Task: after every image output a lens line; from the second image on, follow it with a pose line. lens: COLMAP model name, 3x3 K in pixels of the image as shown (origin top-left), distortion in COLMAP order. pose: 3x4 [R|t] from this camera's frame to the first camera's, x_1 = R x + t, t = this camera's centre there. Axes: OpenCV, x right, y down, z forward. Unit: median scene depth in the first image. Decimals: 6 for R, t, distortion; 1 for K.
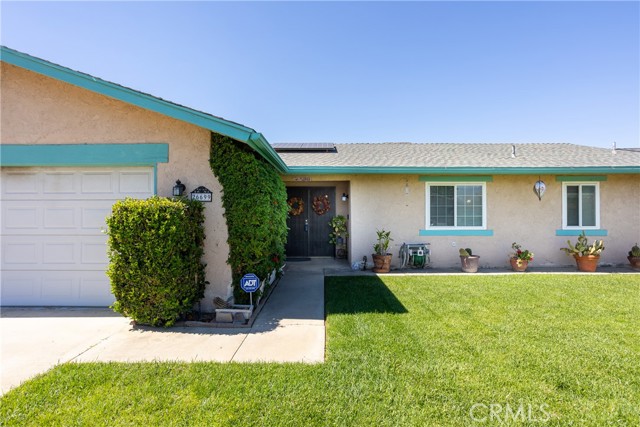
lens RADIAL K [[315.6, 0, 320.0], [0, 315.6, 213.5], [0, 0, 1]] dist [-0.048107, 0.037630]
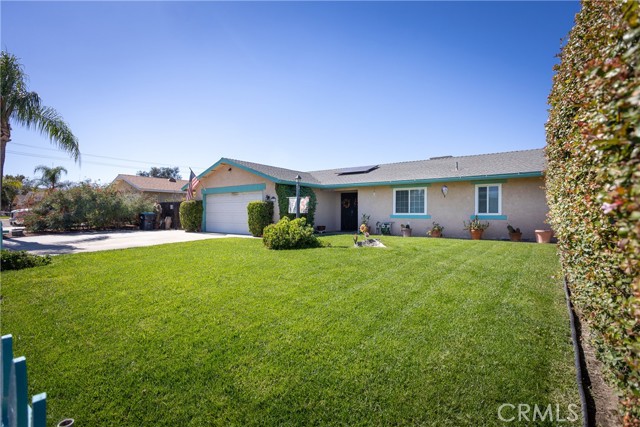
lens RADIAL K [[314.7, 0, 320.0], [0, 314.7, 213.5], [0, 0, 1]] dist [-0.001438, -0.000259]
pose [[0.811429, 0.002357, -0.584446, 1.080370], [-0.004577, 0.999987, -0.002322, 0.050753], [0.584433, 0.004559, 0.811429, -0.753432]]
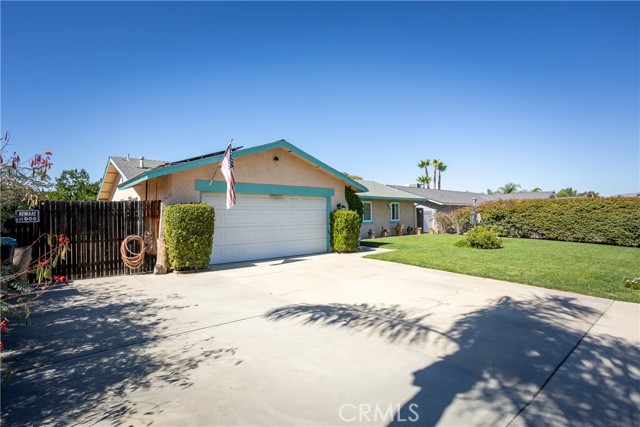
lens RADIAL K [[314.7, 0, 320.0], [0, 314.7, 213.5], [0, 0, 1]] dist [-0.001438, -0.000259]
pose [[0.743019, -0.002214, 0.669267, -1.384955], [0.007286, 0.999962, -0.004780, -0.002258], [-0.669231, 0.008428, 0.743007, -0.528235]]
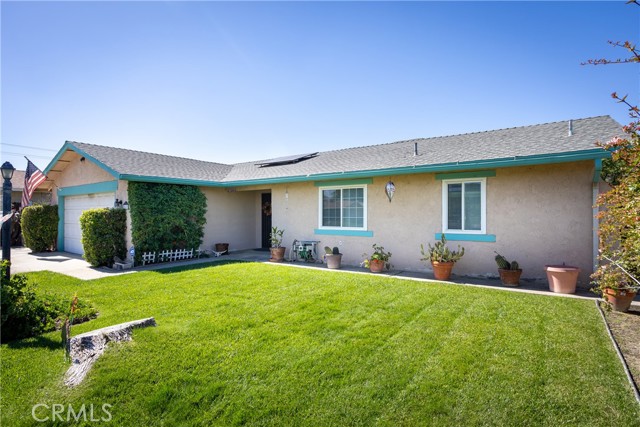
lens RADIAL K [[329.3, 0, 320.0], [0, 329.3, 213.5], [0, 0, 1]] dist [-0.032718, 0.000469]
pose [[0.824529, -0.000288, -0.565820, 1.031479], [0.002440, 0.999992, 0.003046, -0.008859], [0.565815, -0.003892, 0.824523, 0.017993]]
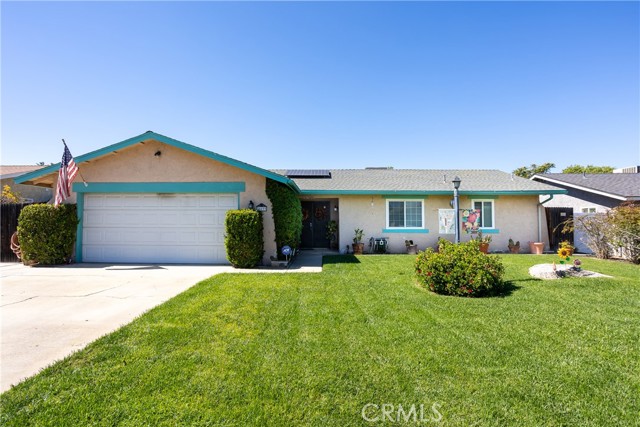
lens RADIAL K [[315.6, 0, 320.0], [0, 315.6, 213.5], [0, 0, 1]] dist [-0.048107, 0.037630]
pose [[0.999993, 0.003572, 0.000602, -0.000114], [-0.003553, 0.999570, -0.029107, 0.021013], [-0.000706, 0.029105, 0.999576, -0.607906]]
